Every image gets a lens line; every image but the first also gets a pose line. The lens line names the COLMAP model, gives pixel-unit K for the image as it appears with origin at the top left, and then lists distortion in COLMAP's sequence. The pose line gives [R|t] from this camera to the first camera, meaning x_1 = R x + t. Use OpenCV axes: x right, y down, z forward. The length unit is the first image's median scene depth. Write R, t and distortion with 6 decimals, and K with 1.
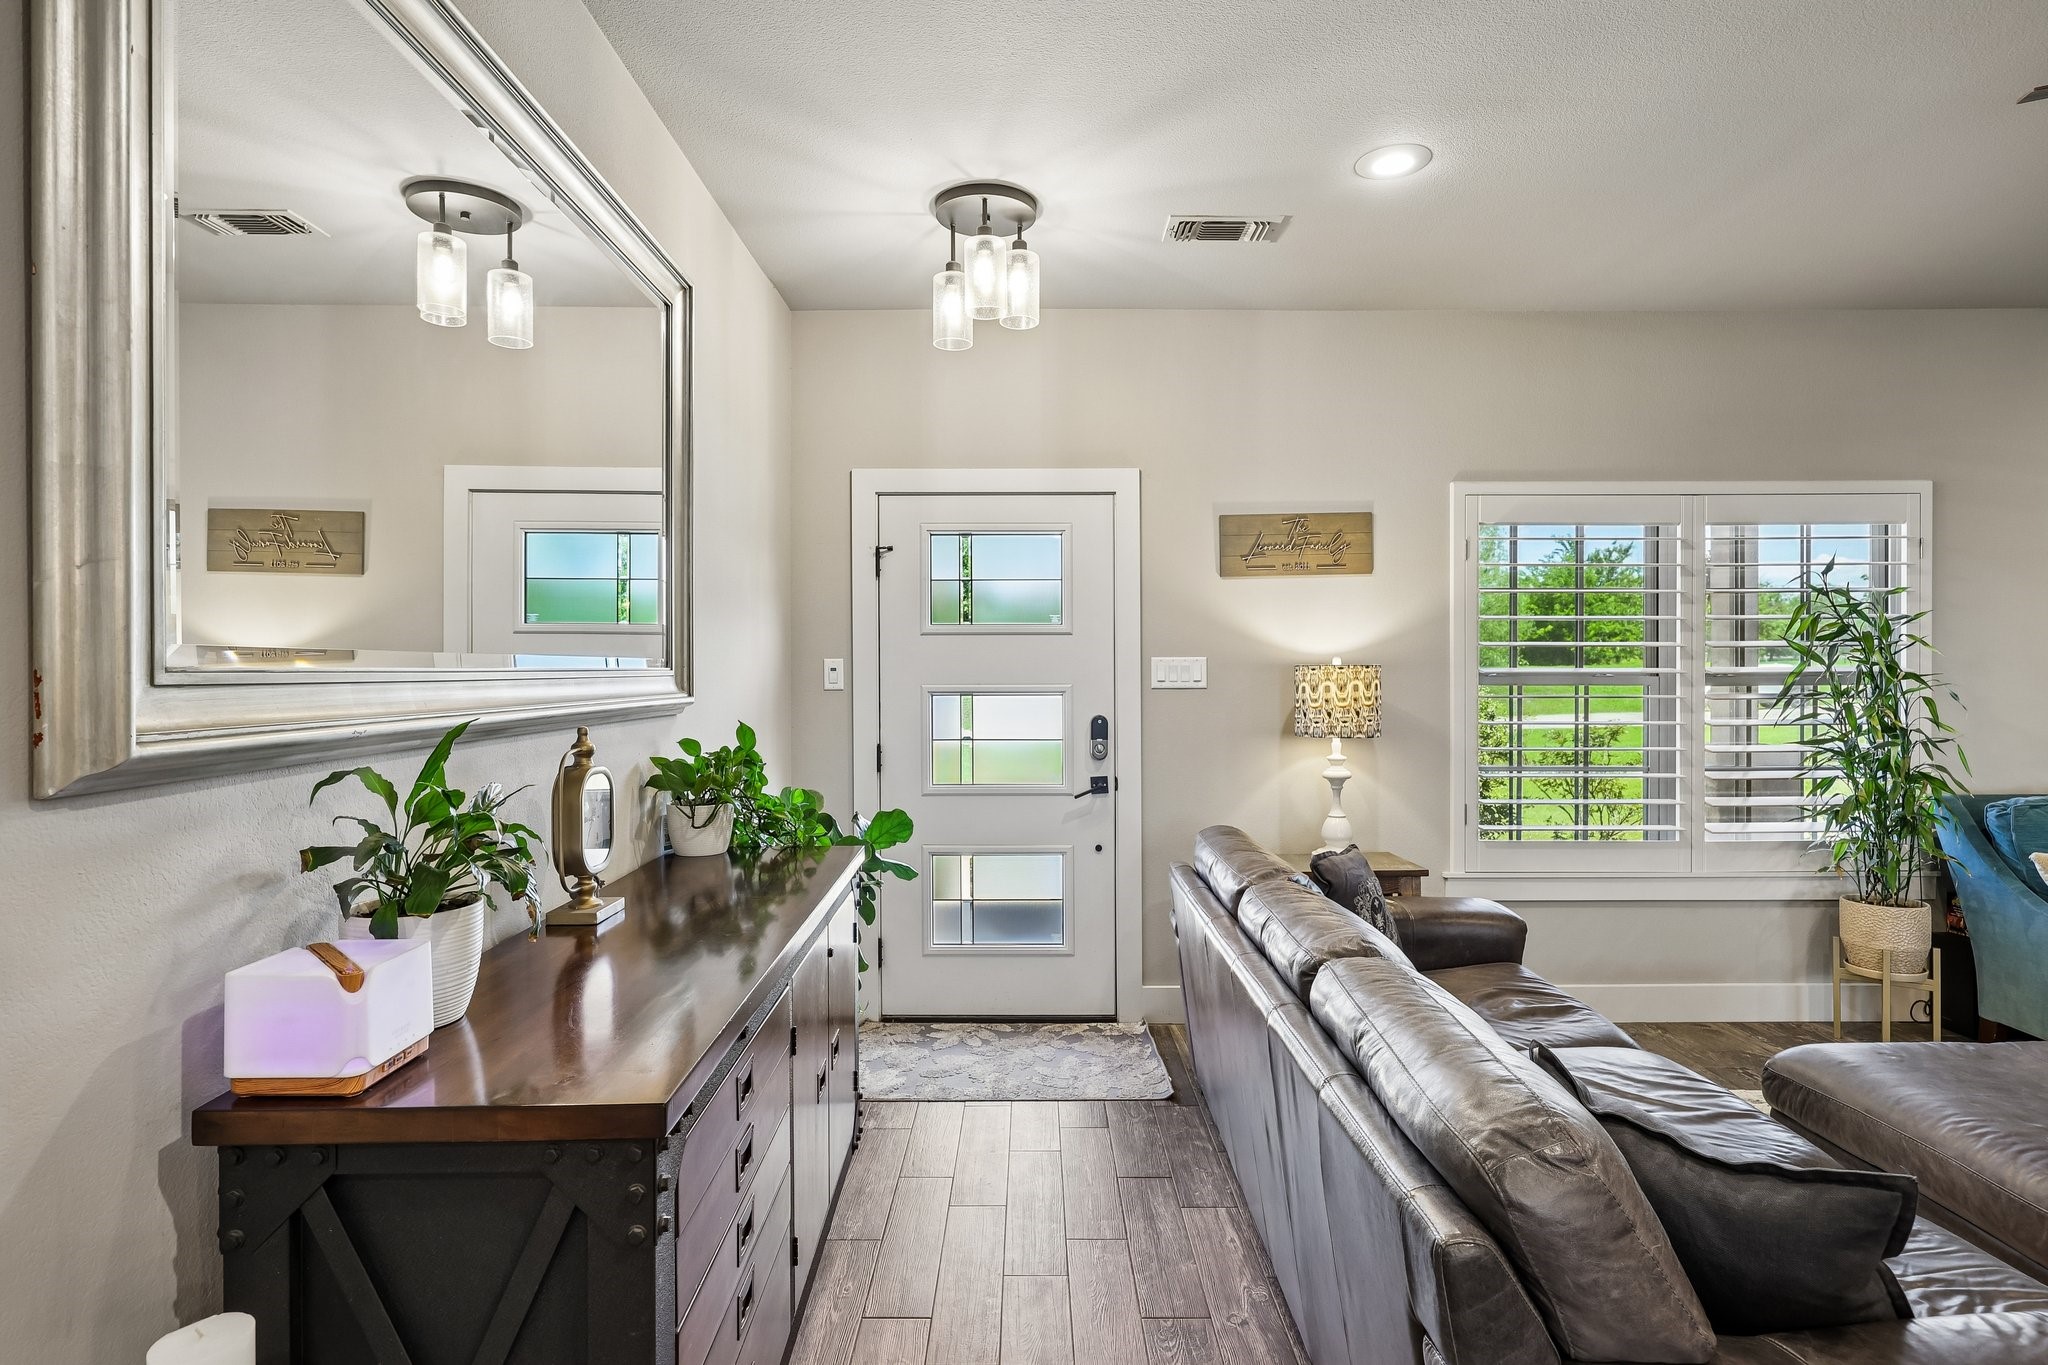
lens RADIAL K [[1031.1, 0, 1023.8], [0, 1031.1, 679.0], [0, 0, 1]] dist [-0.000331, 0.001948]
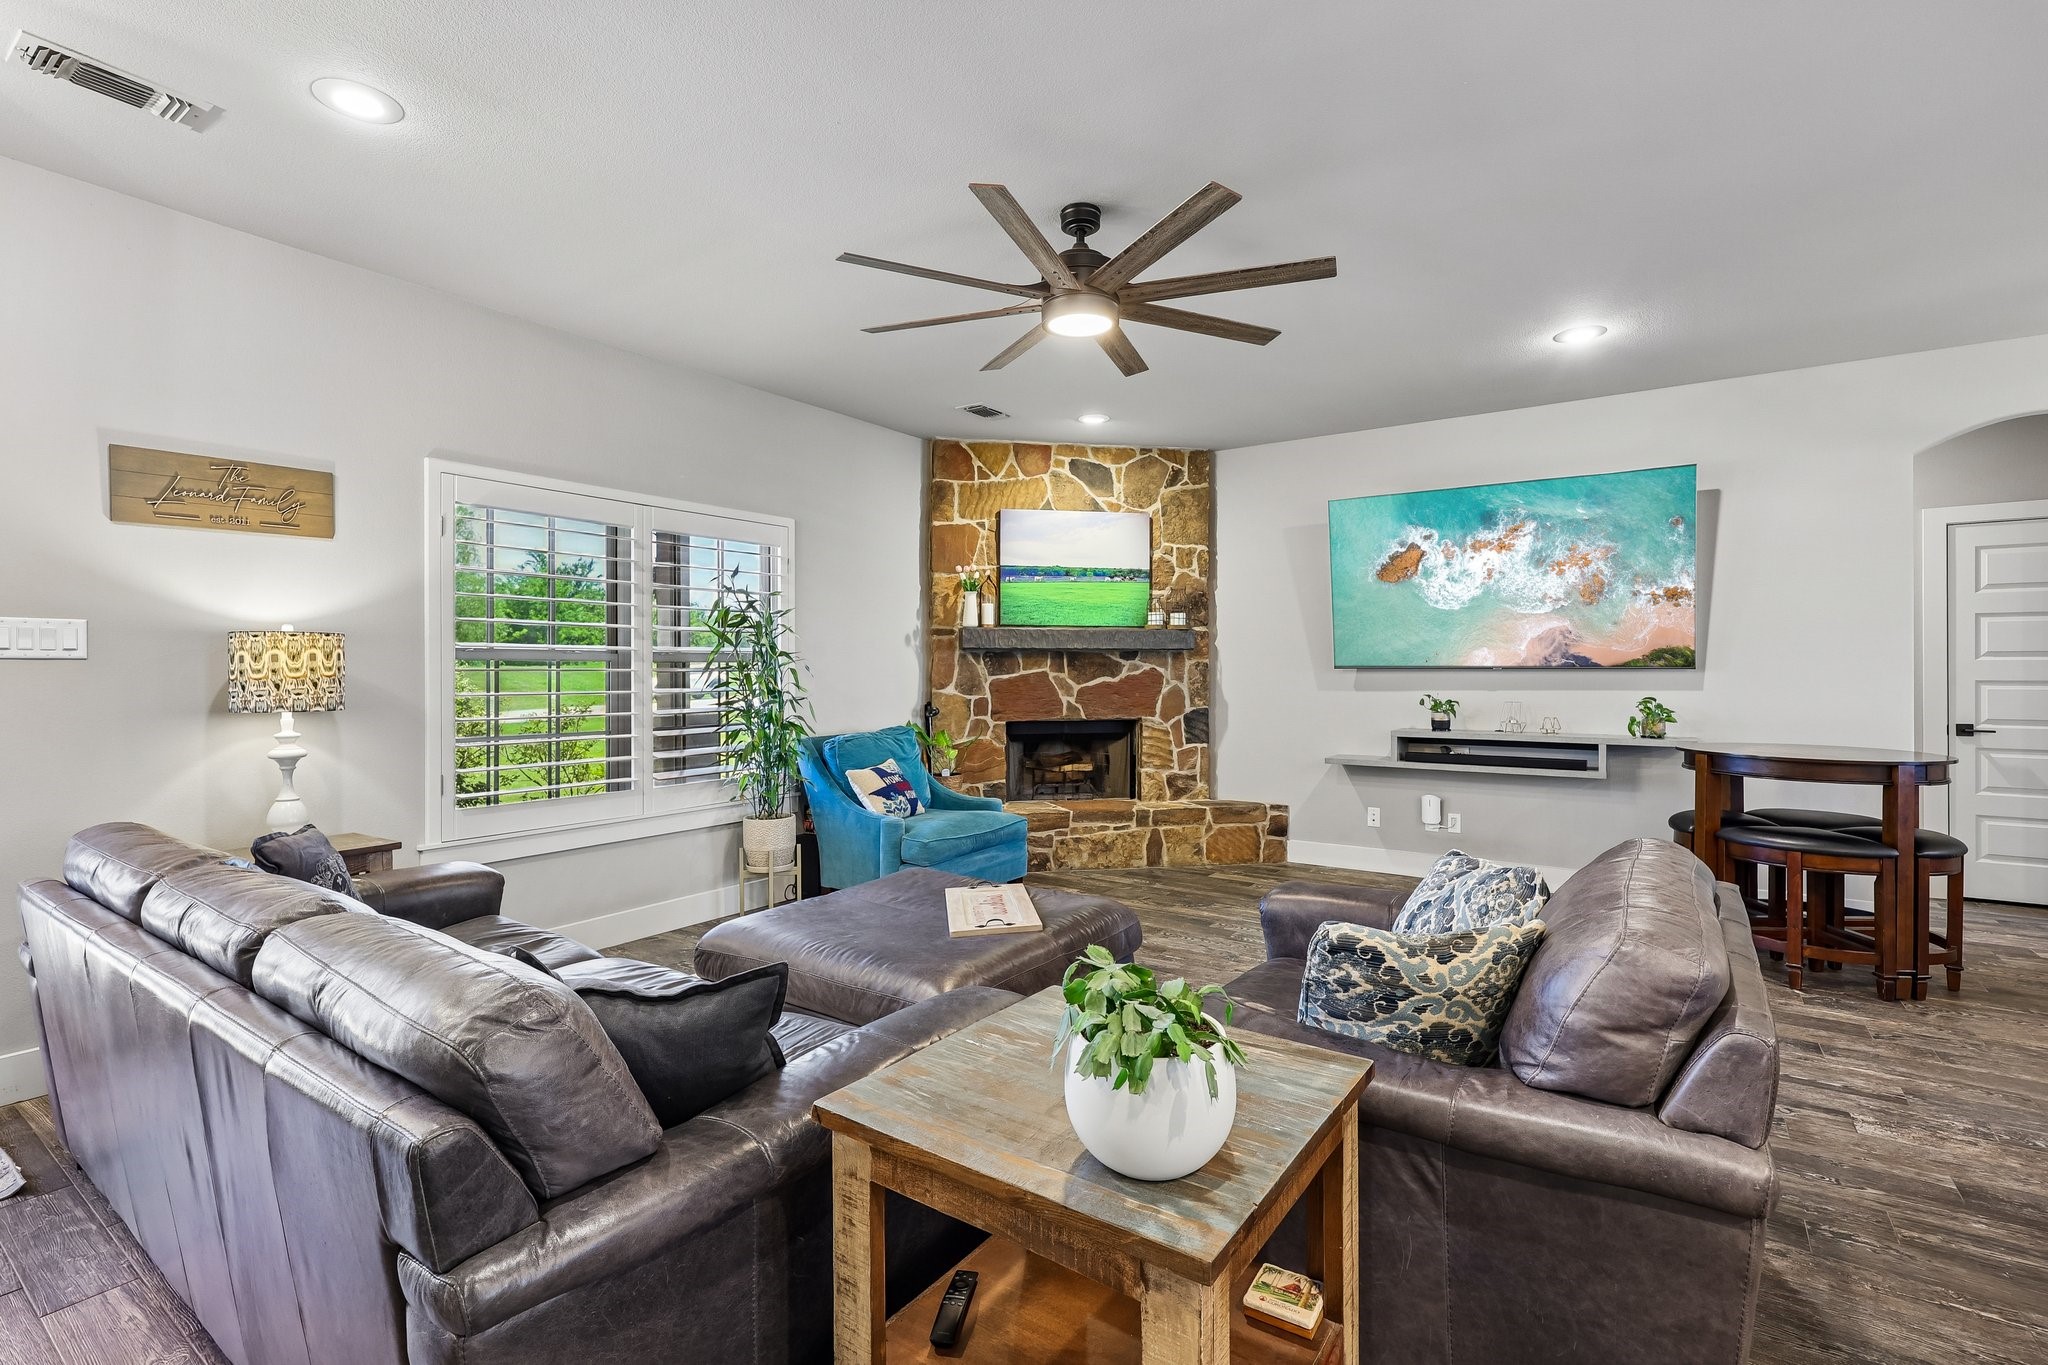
lens RADIAL K [[934.5, 0, 1029.0], [0, 934.5, 668.8], [0, 0, 1]] dist [-0.001301, 0.000555]
pose [[0.568194, 0.001888, 0.822892, -0.001722], [0.008195, 0.999935, -0.007952, 0.033006], [-0.822854, 0.011262, 0.568142, -0.002857]]
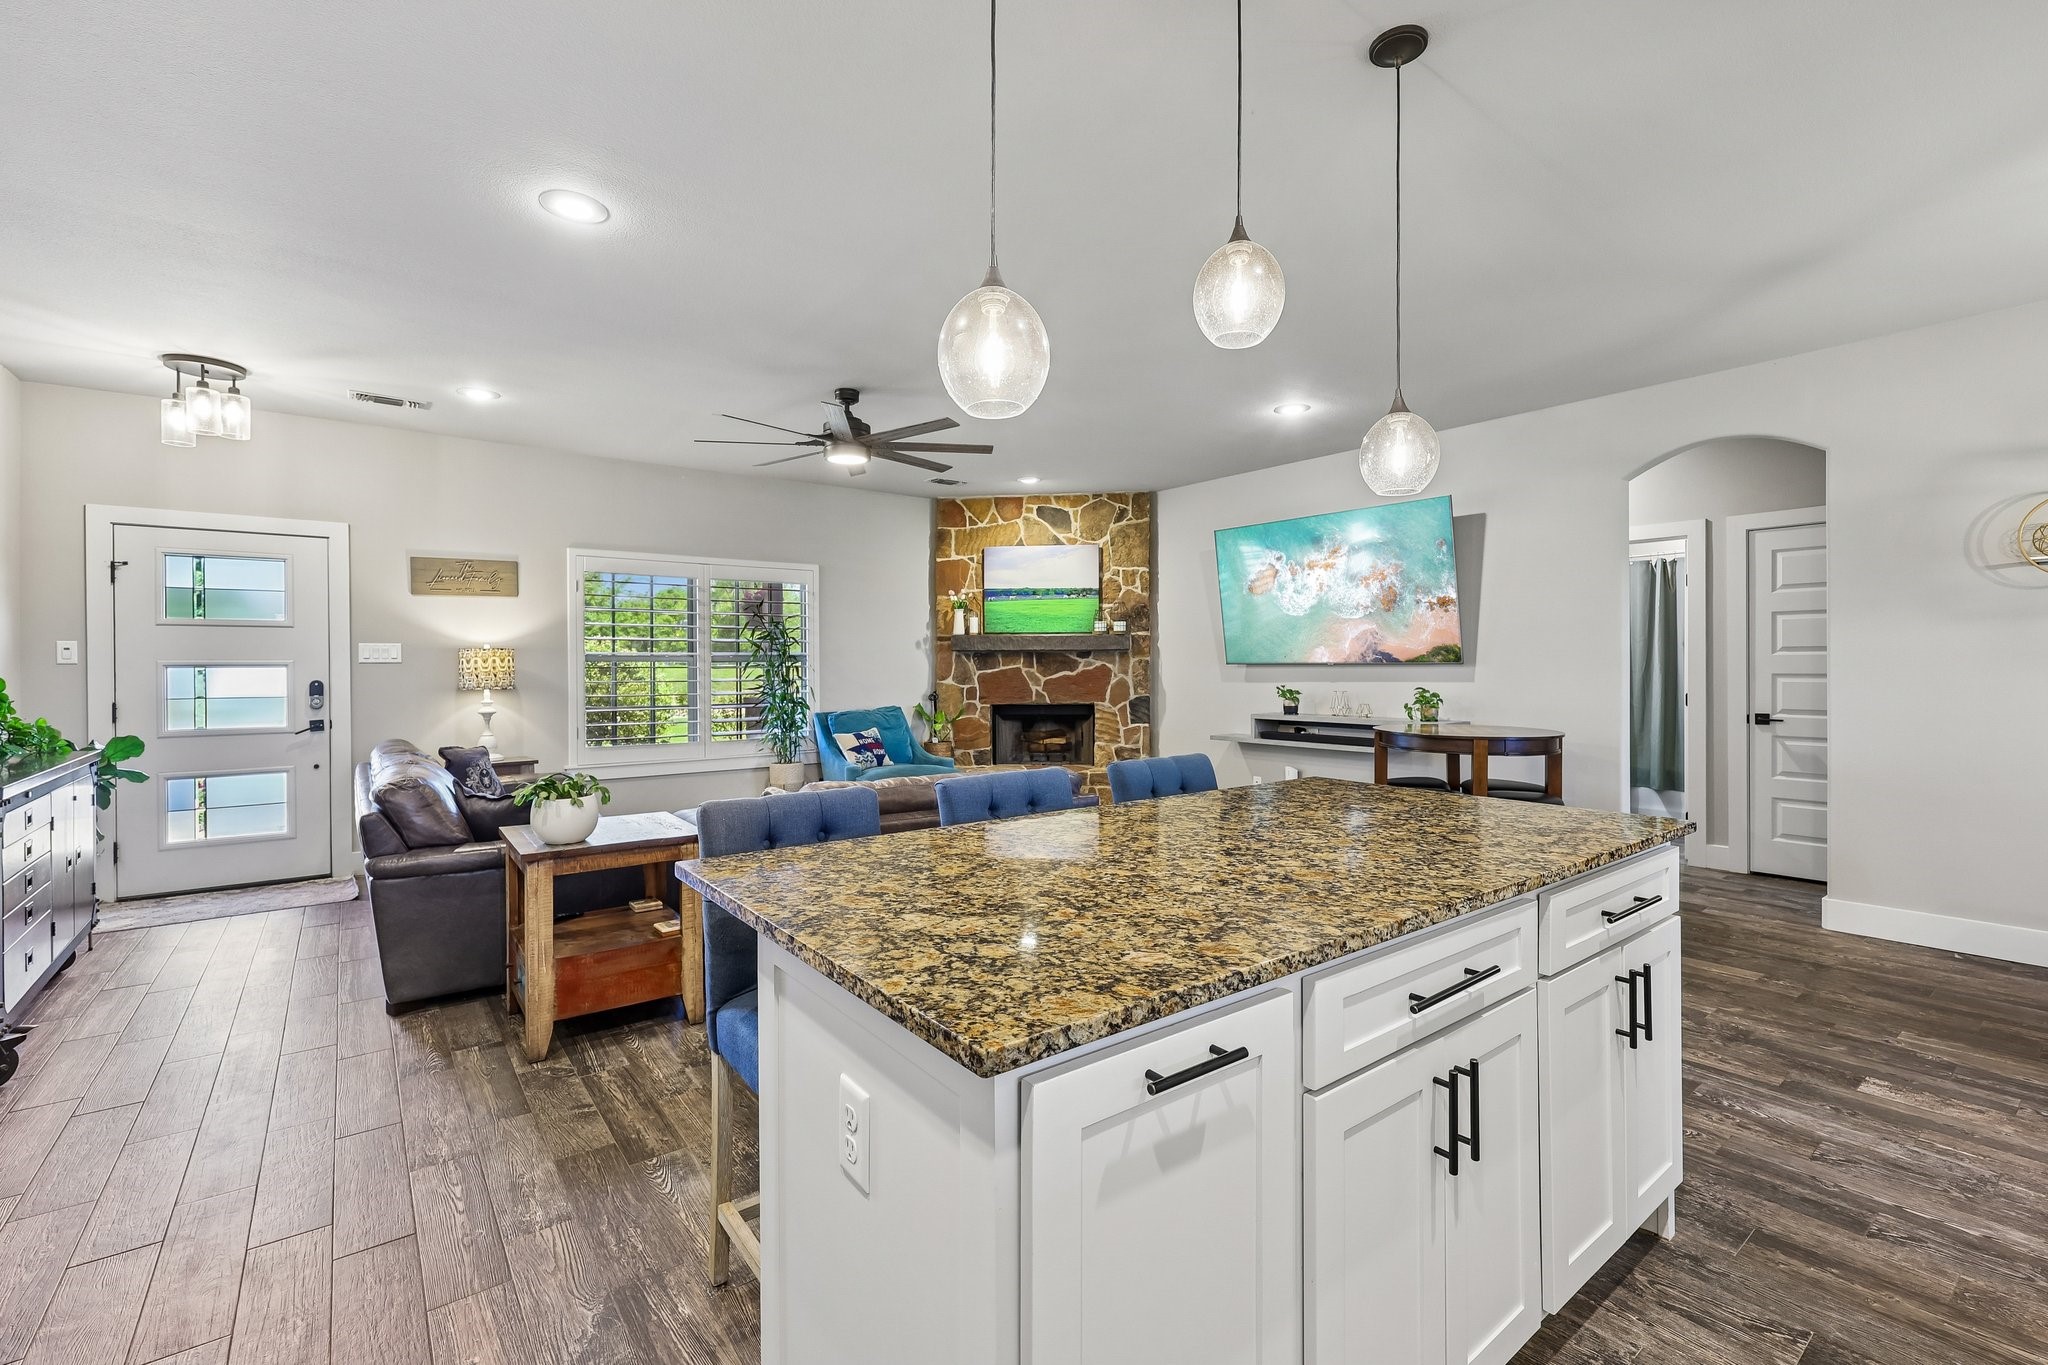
lens RADIAL K [[894.0, 0, 1031.3], [0, 894.0, 668.0], [0, 0, 1]] dist [0.000159, 0.000497]
pose [[0.792174, -0.003171, 0.610288, 0.121739], [0.008974, 0.999939, -0.006452, 0.041105], [-0.610230, 0.010588, 0.792154, -0.839344]]
